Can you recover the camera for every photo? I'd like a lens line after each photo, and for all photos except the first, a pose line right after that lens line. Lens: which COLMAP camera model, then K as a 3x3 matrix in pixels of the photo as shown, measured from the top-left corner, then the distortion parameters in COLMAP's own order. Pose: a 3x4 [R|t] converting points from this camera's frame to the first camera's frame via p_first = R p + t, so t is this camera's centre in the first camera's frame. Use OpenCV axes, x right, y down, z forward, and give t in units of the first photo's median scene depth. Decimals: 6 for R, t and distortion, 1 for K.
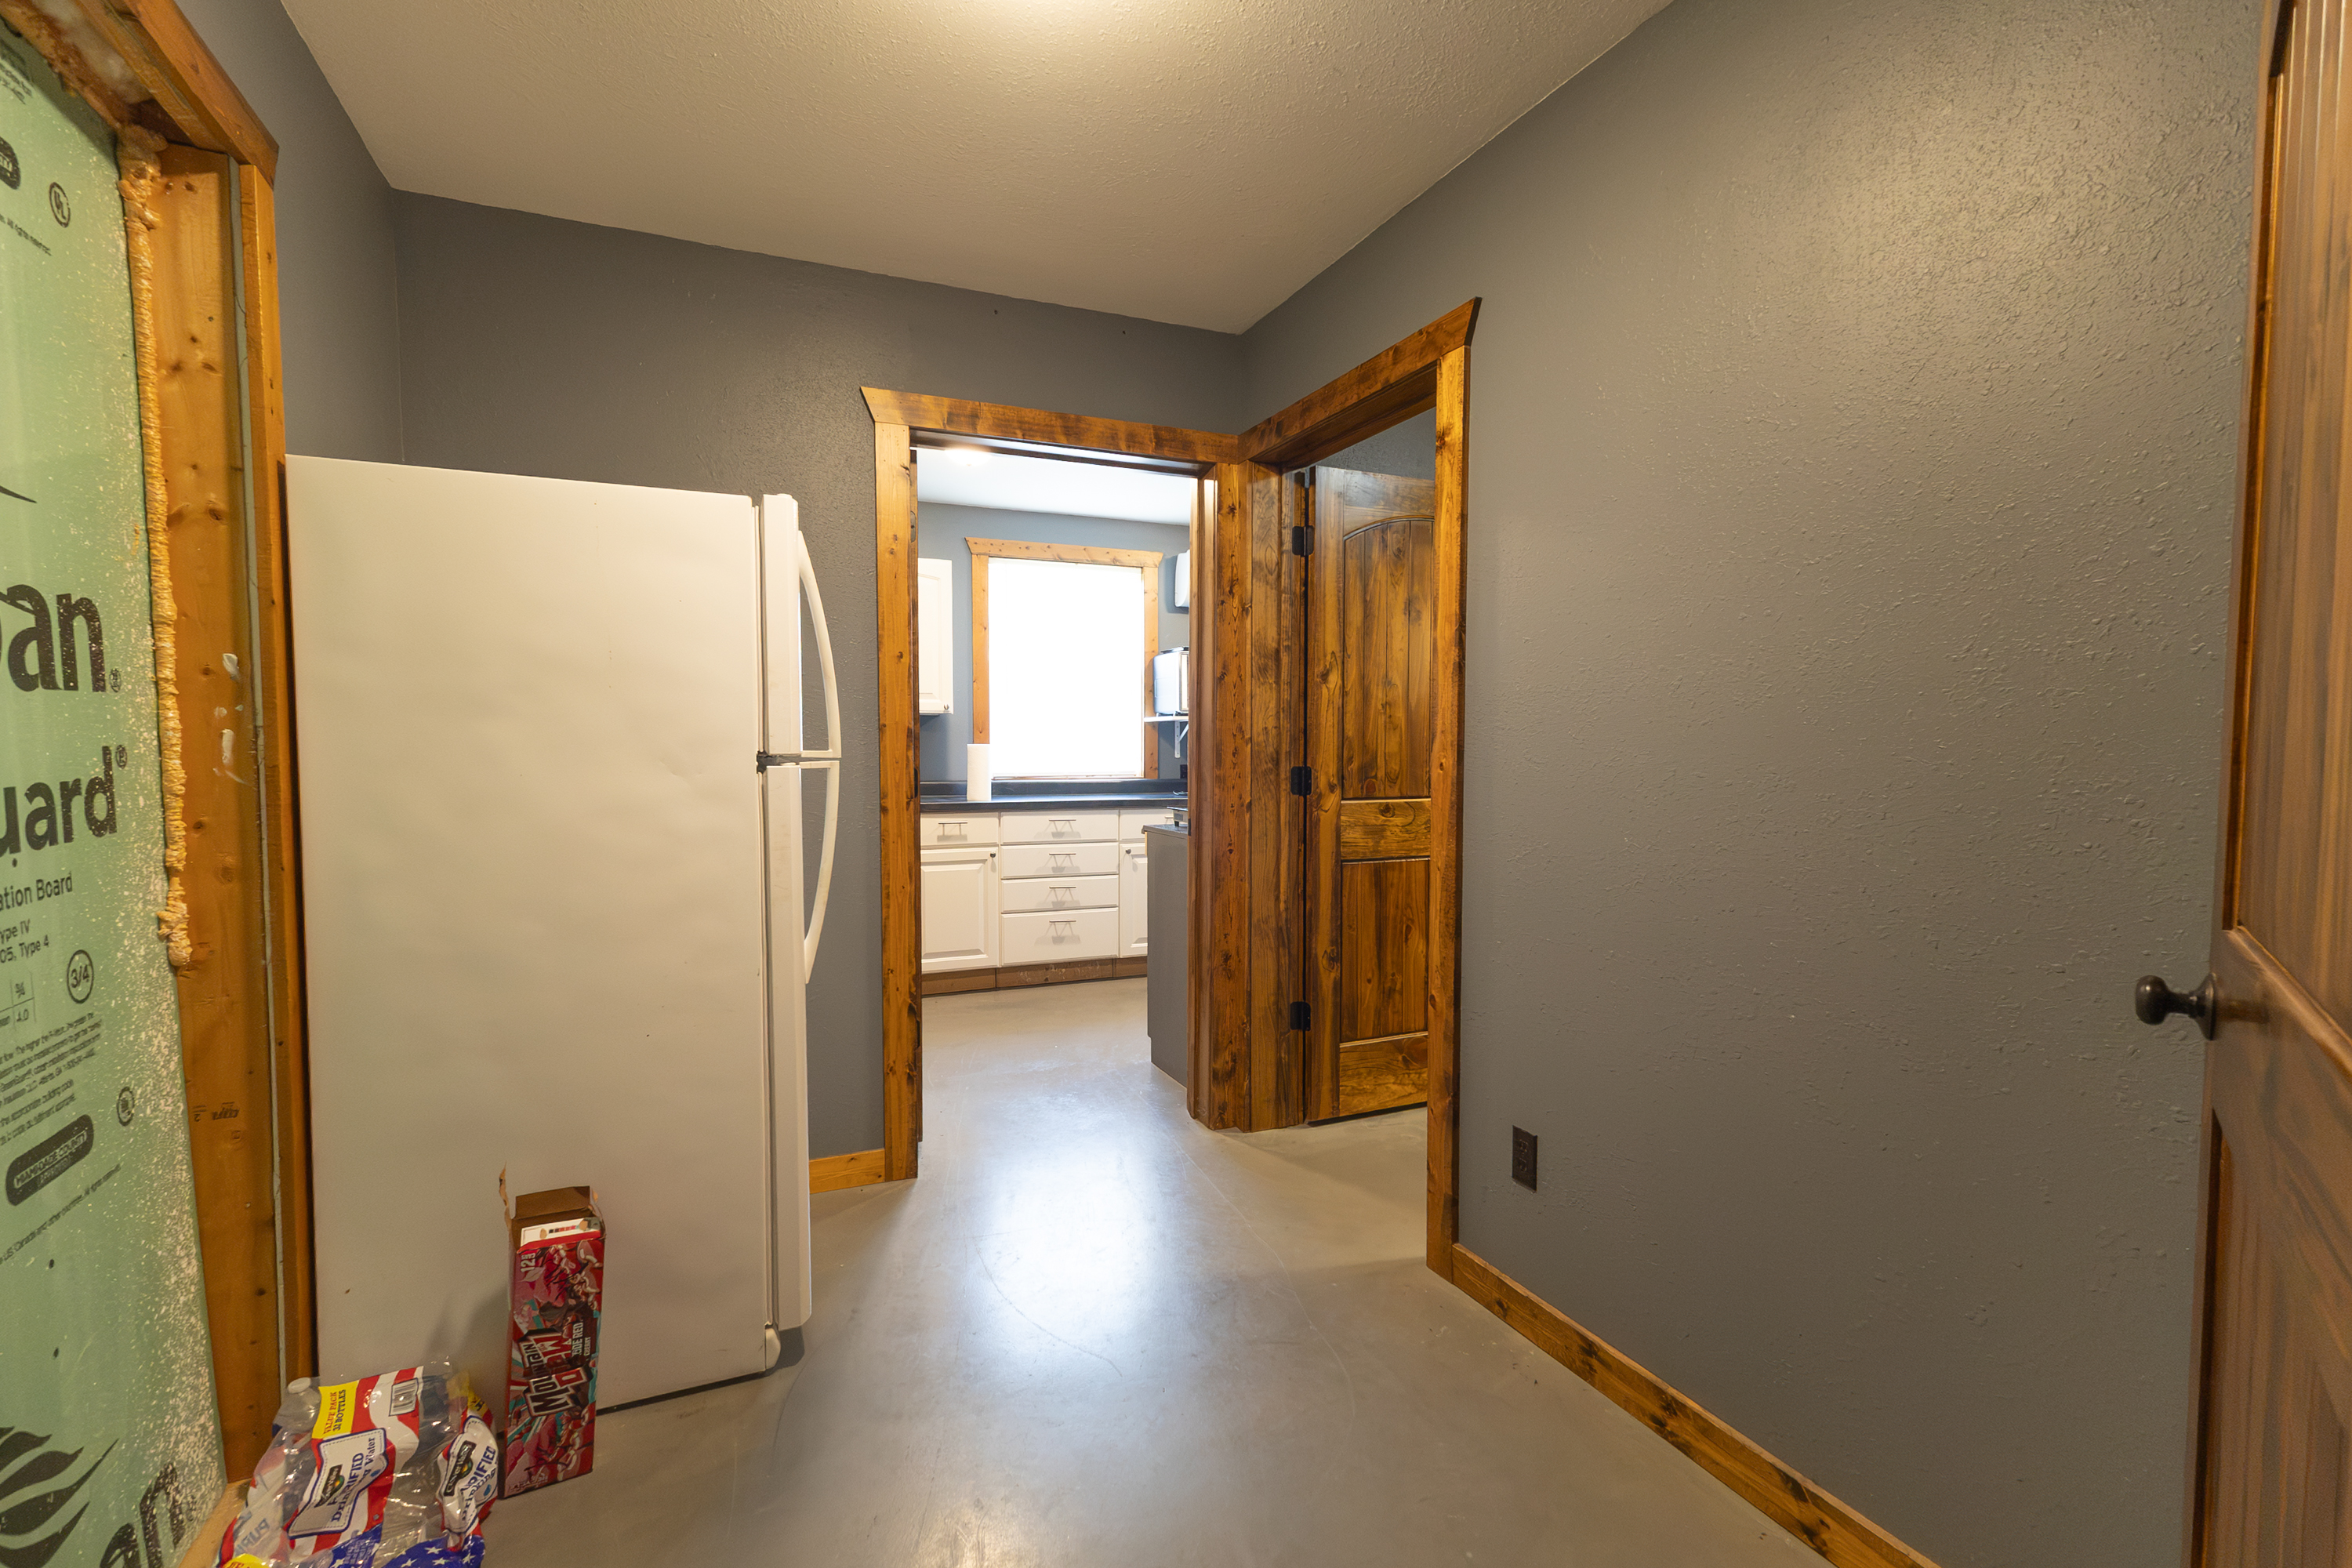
lens RADIAL K [[1073.0, 0, 1178.0], [0, 1073.0, 786.5], [0, 0, 1]] dist [0.020947, -0.002129]
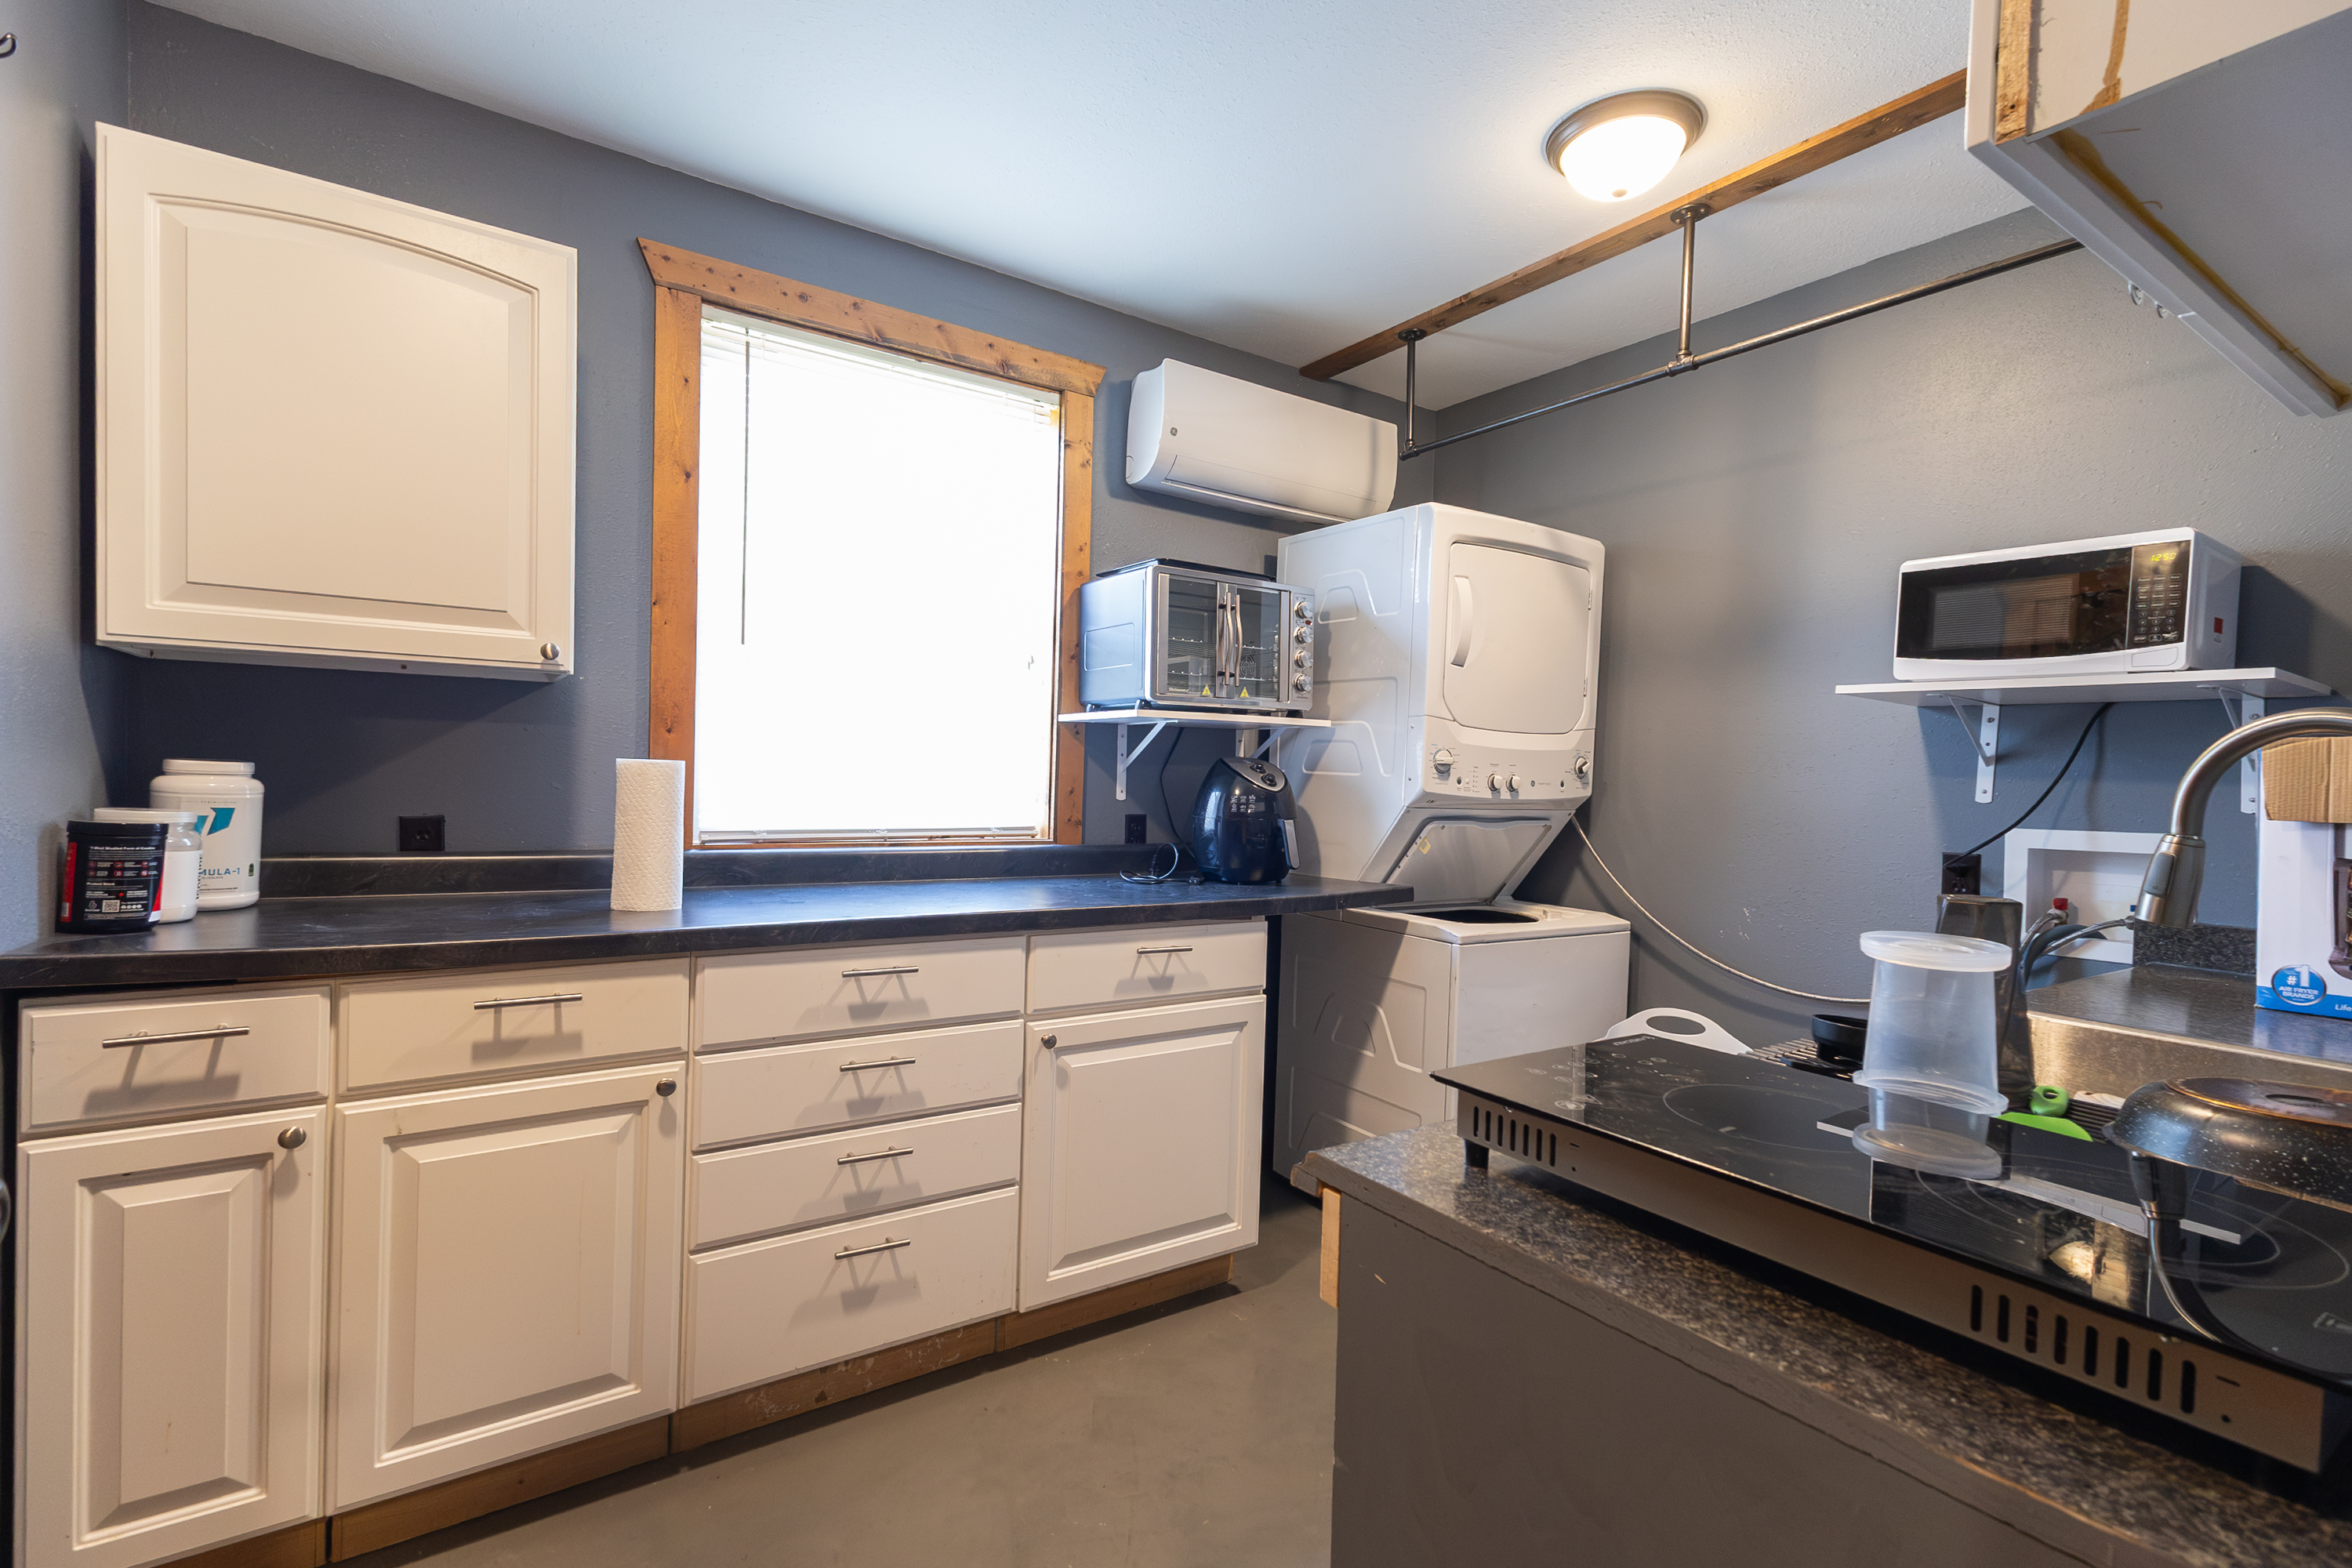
lens RADIAL K [[1073.0, 0, 1170.7], [0, 1073.0, 788.1], [0, 0, 1]] dist [0.020947, -0.002129]
pose [[0.983200, 0.023073, 0.181067, -0.074774], [-0.018748, 0.999497, -0.025562, -0.023094], [-0.181566, 0.021738, 0.983138, 0.593419]]
